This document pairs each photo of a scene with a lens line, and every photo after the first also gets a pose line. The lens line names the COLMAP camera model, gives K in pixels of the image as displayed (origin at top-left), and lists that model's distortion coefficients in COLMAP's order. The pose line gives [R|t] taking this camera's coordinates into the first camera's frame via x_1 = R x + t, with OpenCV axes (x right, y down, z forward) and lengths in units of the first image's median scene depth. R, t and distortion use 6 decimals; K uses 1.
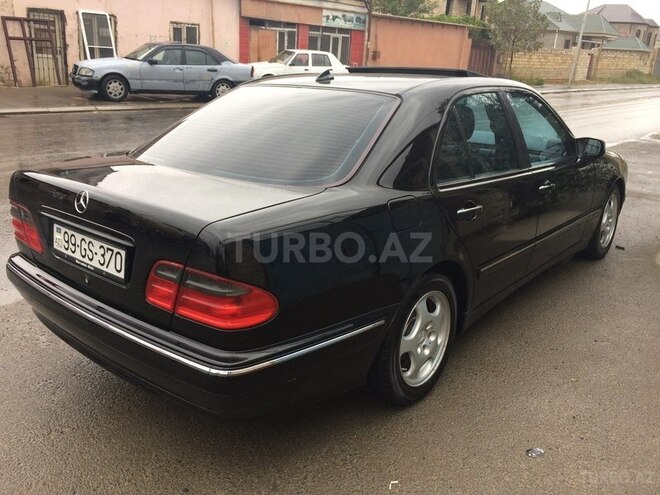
lens RADIAL K [[561.5, 0, 333.1], [0, 561.5, 245.1], [0, 0, 1]] dist [0.049920, -0.035162]
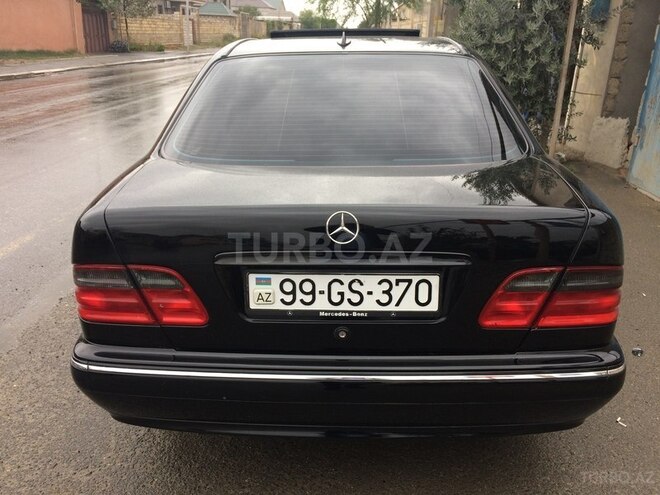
lens RADIAL K [[561.5, 0, 328.8], [0, 561.5, 251.0], [0, 0, 1]] dist [0.049920, -0.035162]
pose [[0.796727, -0.244180, 0.552813, -0.808174], [0.209622, 0.969608, 0.126170, -0.134476], [-0.566821, 0.015359, 0.823698, 0.401649]]
